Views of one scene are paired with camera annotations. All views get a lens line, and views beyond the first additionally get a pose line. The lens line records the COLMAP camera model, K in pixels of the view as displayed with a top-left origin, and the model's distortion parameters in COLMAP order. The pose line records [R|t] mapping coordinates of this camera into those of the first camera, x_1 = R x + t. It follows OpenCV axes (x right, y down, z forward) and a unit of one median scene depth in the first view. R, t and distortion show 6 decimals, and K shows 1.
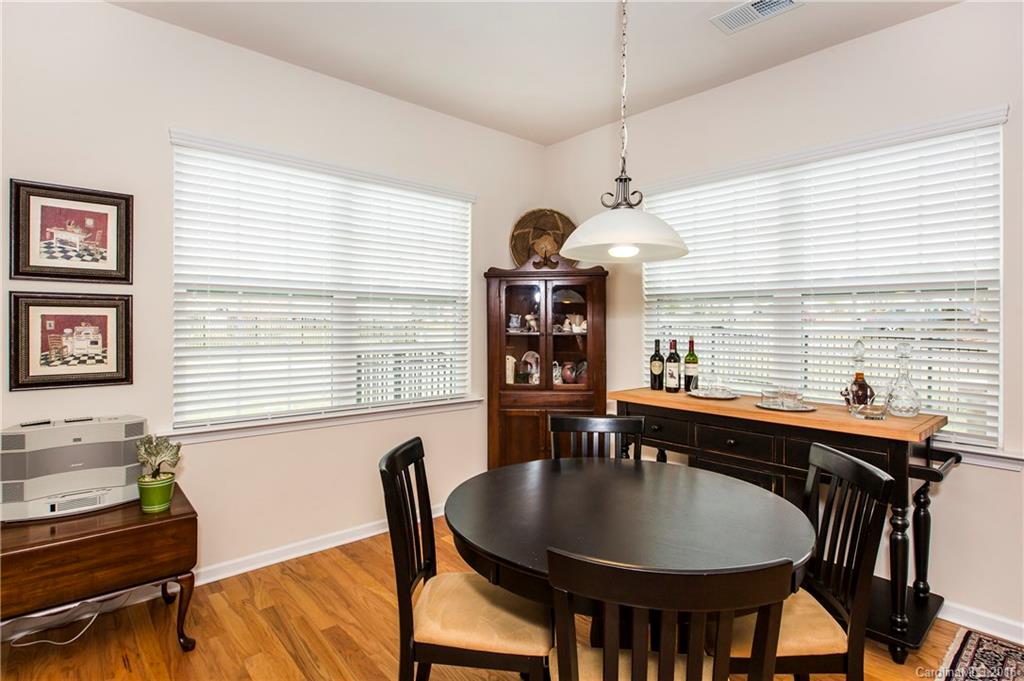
lens RADIAL K [[518.3, 0, 516.4], [0, 518.3, 324.0], [0, 0, 1]] dist [0.003887, -0.002185]
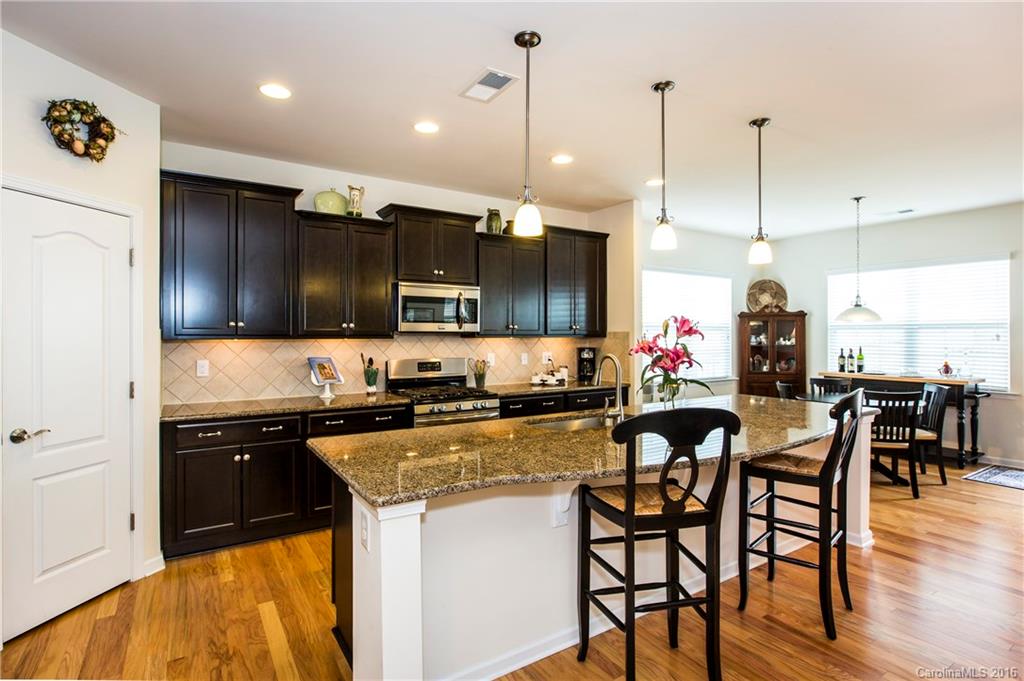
lens RADIAL K [[518.3, 0, 509.6], [0, 518.3, 335.9], [0, 0, 1]] dist [0.003887, -0.002185]
pose [[0.989127, -0.006570, -0.146914, -0.790974], [0.007041, 0.999972, 0.002686, -0.036608], [0.146892, -0.003691, 0.989146, -1.345478]]
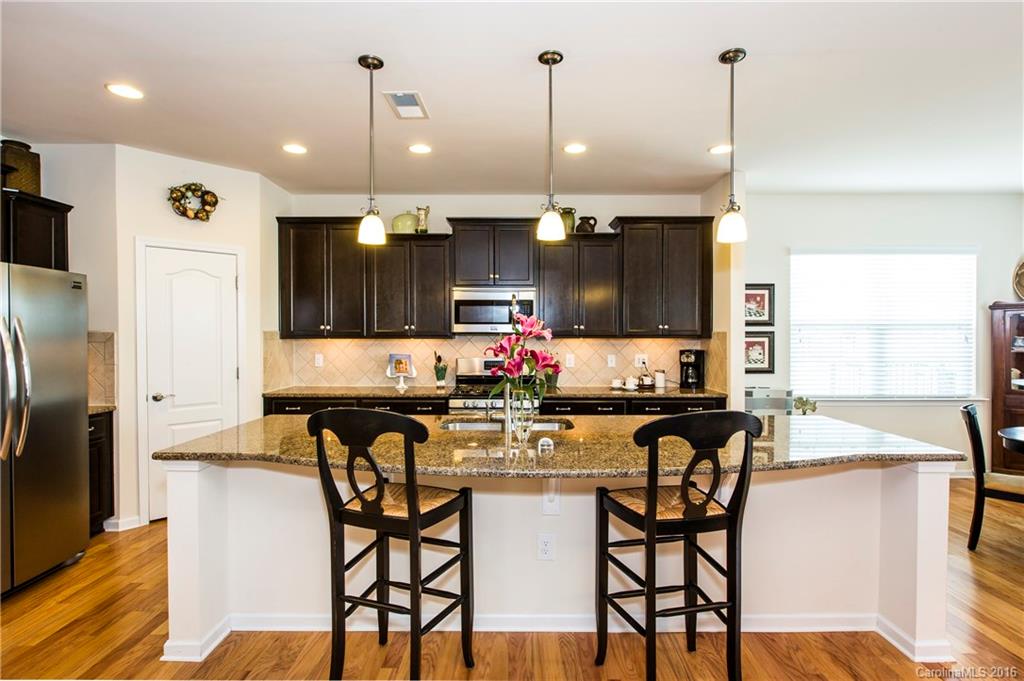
lens RADIAL K [[518.3, 0, 516.6], [0, 518.3, 344.0], [0, 0, 1]] dist [0.003887, -0.002185]
pose [[0.744460, 0.004890, -0.667649, -0.094082], [0.006088, 0.999882, 0.014112, -0.032784], [0.667639, -0.014570, 0.744342, -1.026461]]
